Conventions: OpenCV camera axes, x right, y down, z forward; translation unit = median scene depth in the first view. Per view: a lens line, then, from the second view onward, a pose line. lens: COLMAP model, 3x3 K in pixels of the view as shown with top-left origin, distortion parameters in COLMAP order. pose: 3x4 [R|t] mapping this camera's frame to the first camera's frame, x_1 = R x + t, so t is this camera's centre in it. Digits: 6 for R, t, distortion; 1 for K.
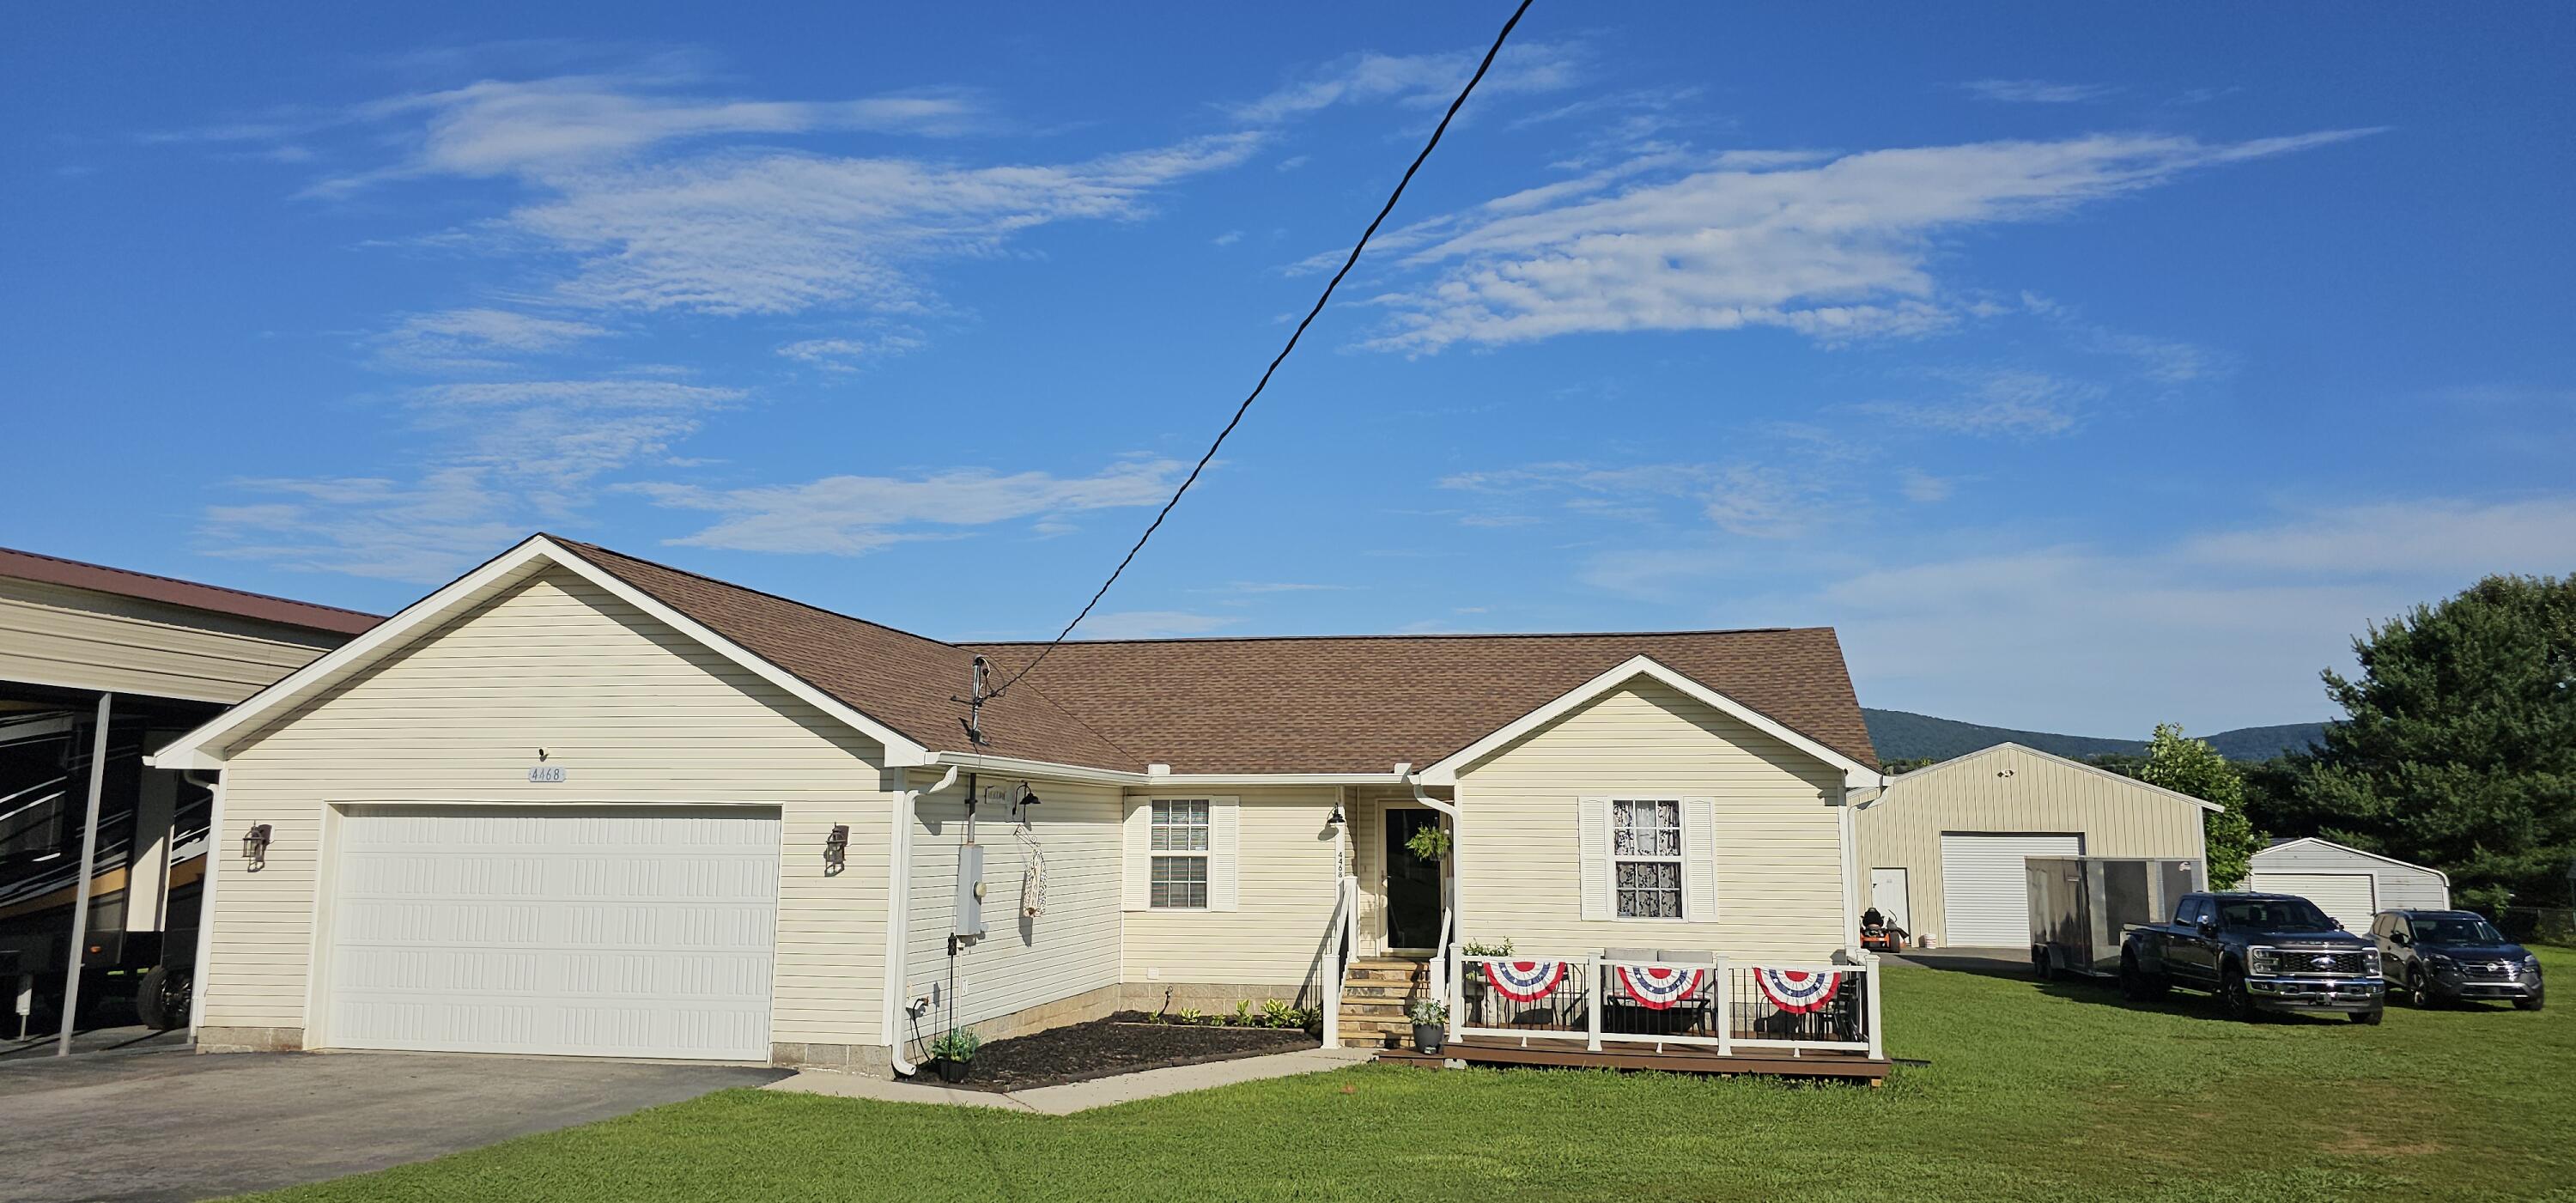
lens RADIAL K [[1691.7, 0, 1254.9], [0, 1691.7, 562.7], [0, 0, 1]] dist [0.091218, -0.089784]
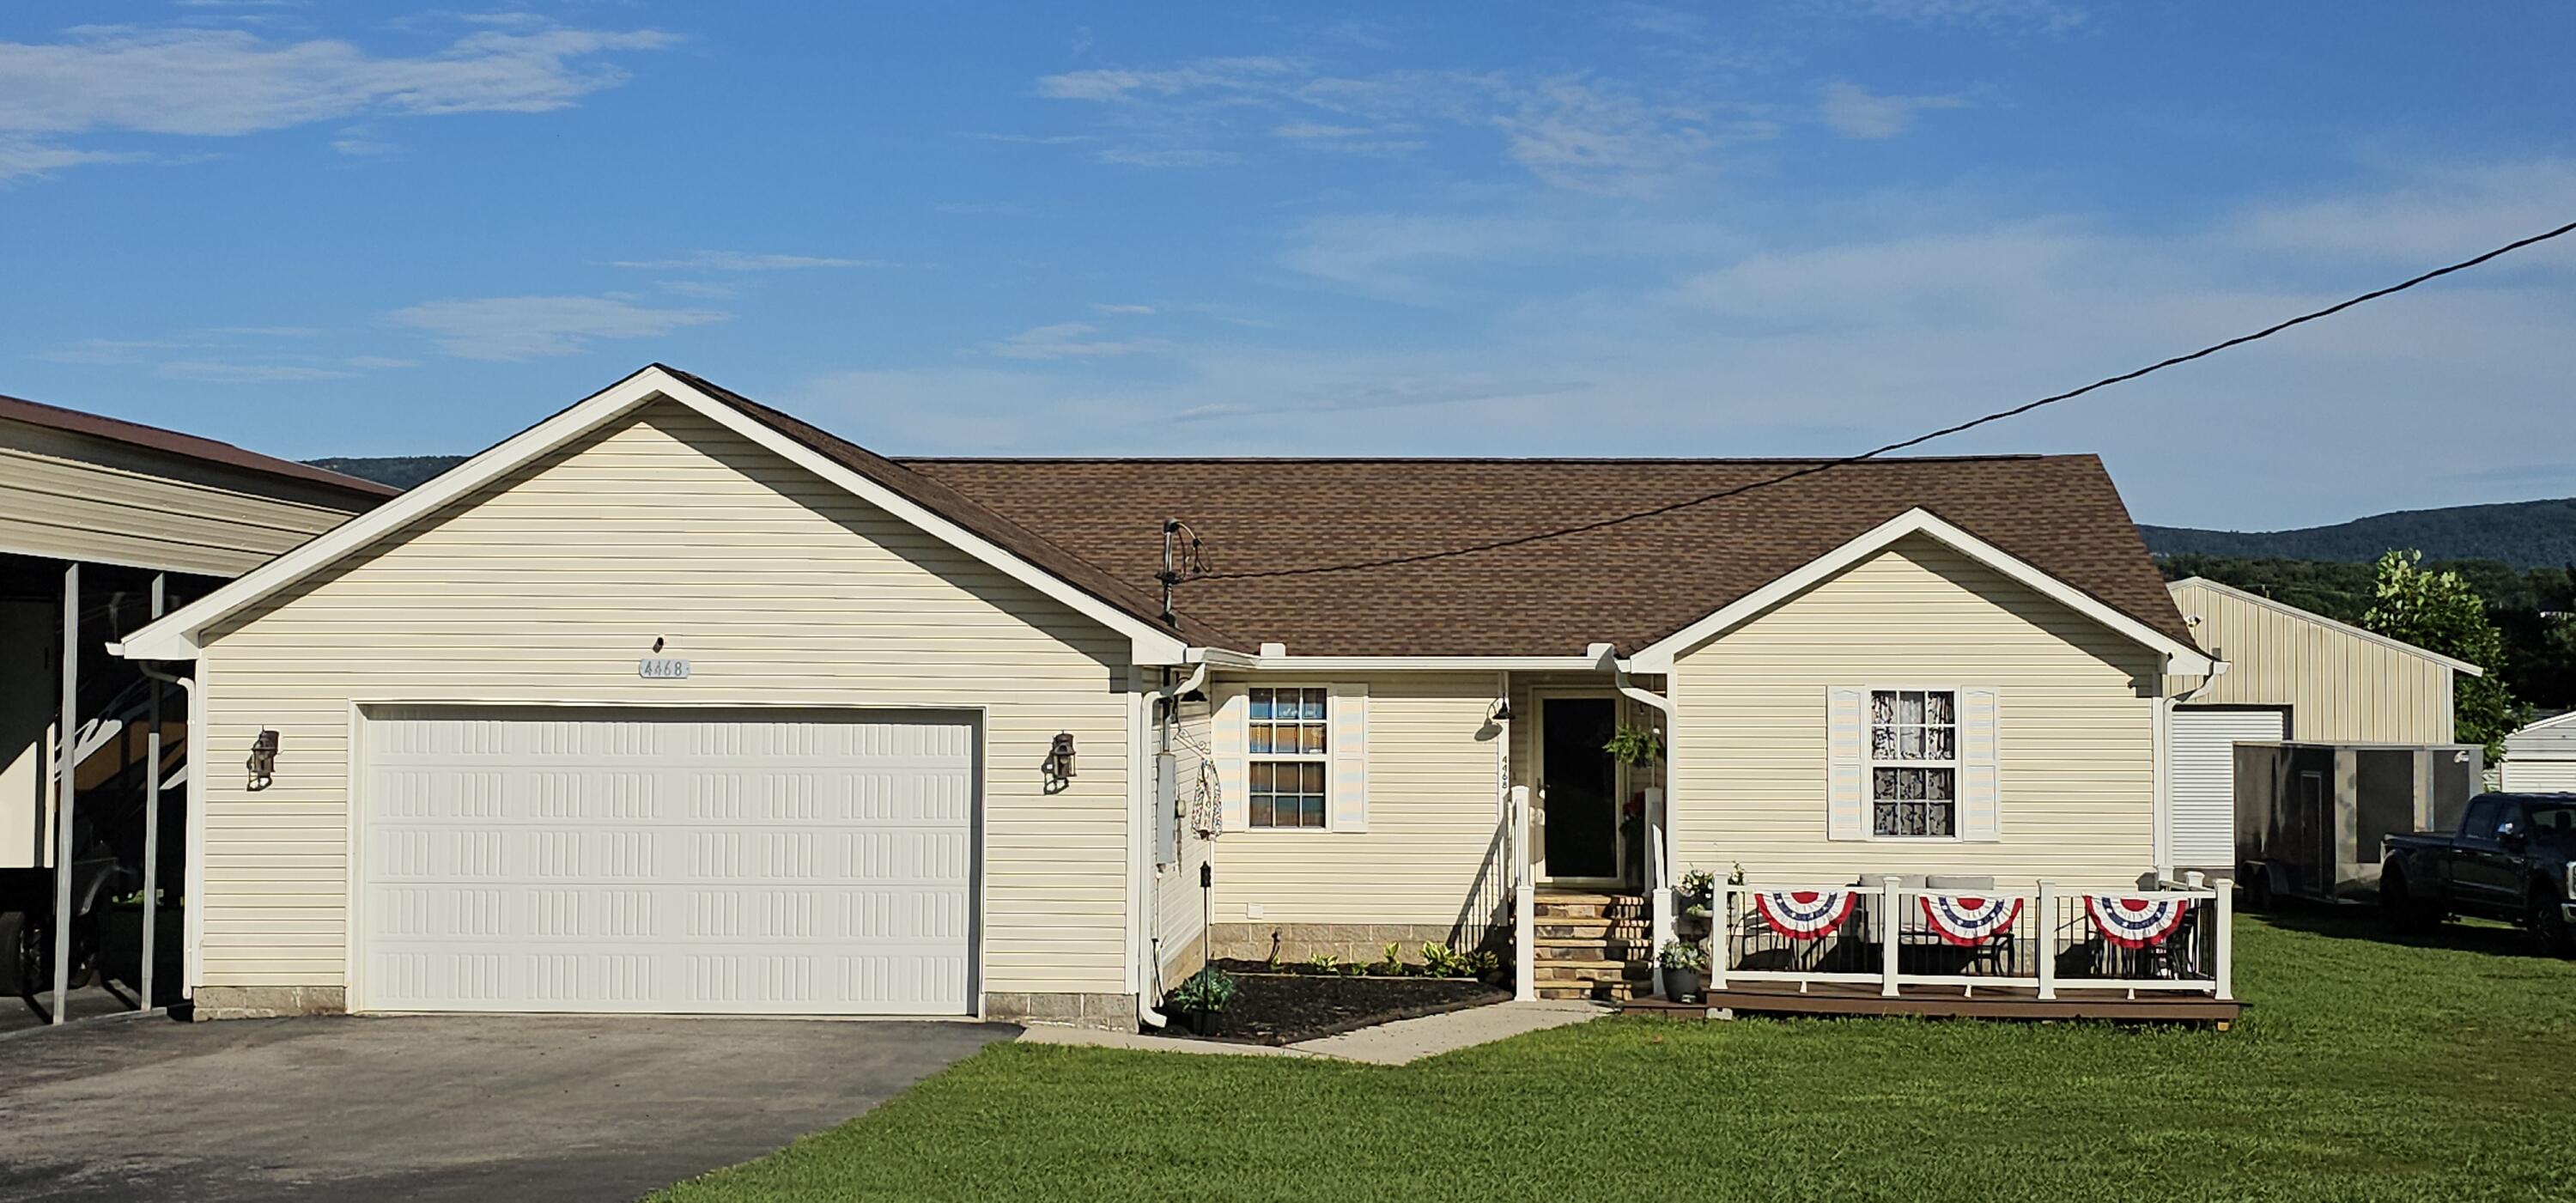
lens RADIAL K [[2855.3, 0, 1216.6], [0, 2855.3, 605.6], [0, 0, 1]] dist [0.215883, -0.375116]
pose [[0.991375, 0.001959, 0.131043, -0.266715], [-0.018566, 0.991903, 0.125631, -0.061784], [-0.129736, -0.126980, 0.983384, -0.268883]]
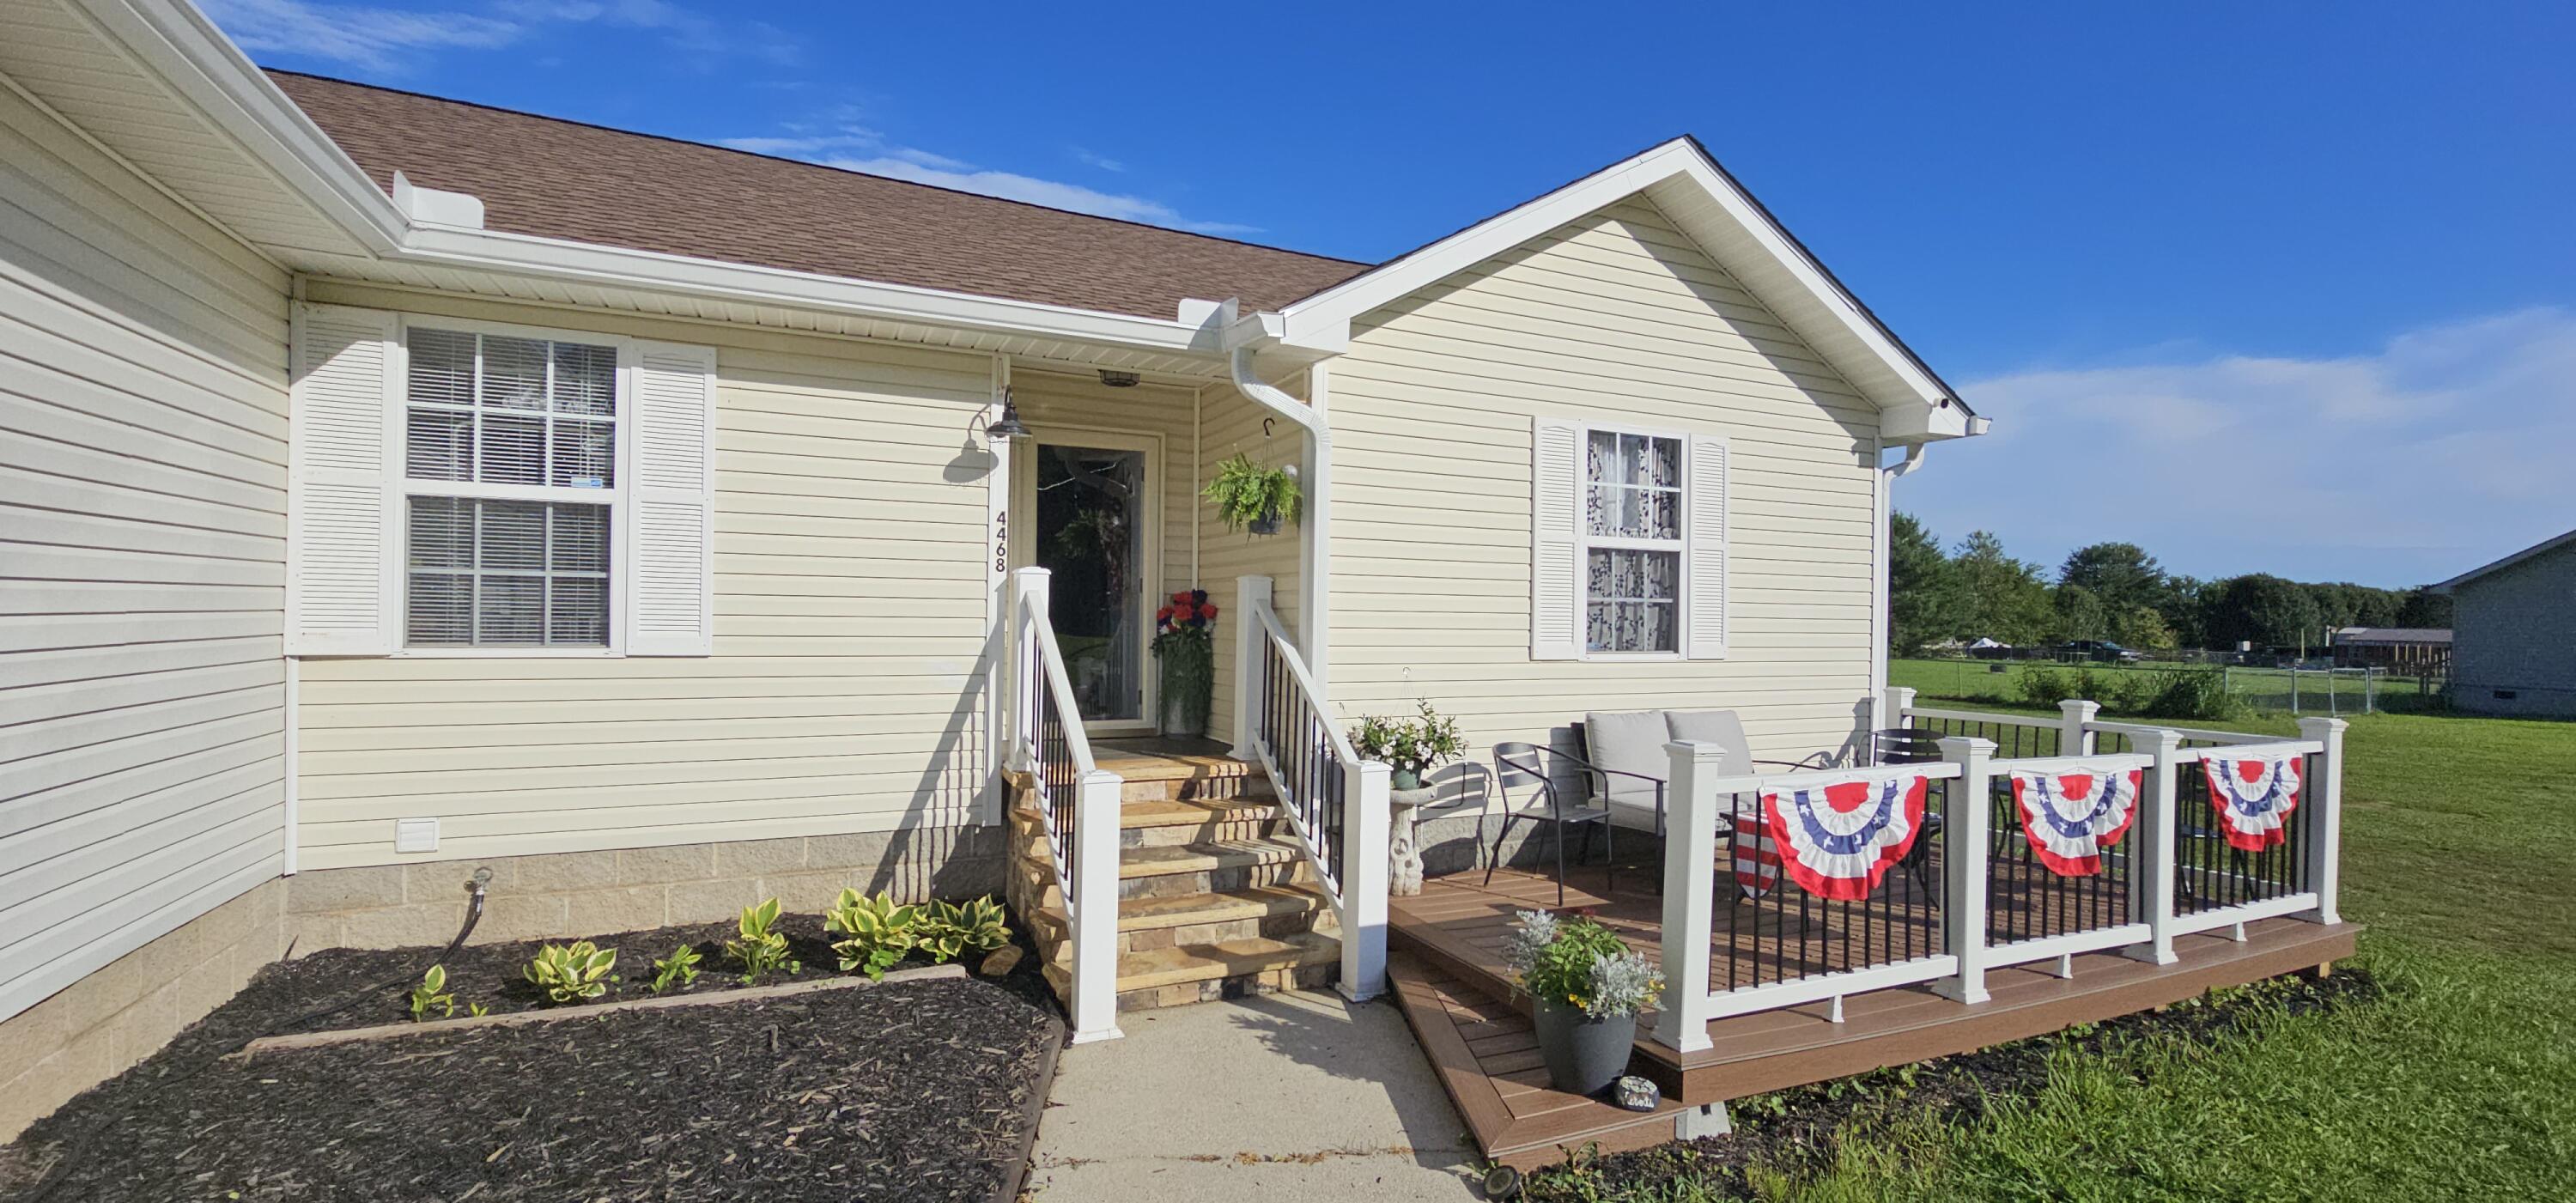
lens RADIAL K [[1043.6, 0, 1275.2], [0, 1043.6, 618.2], [0, 0, 1]] dist [-0.001028, -0.000211]
pose [[0.804368, 0.007618, 0.594083, -0.050042], [-0.108885, 0.984873, 0.134797, 0.165340], [-0.584069, -0.173113, 0.793029, 0.806558]]
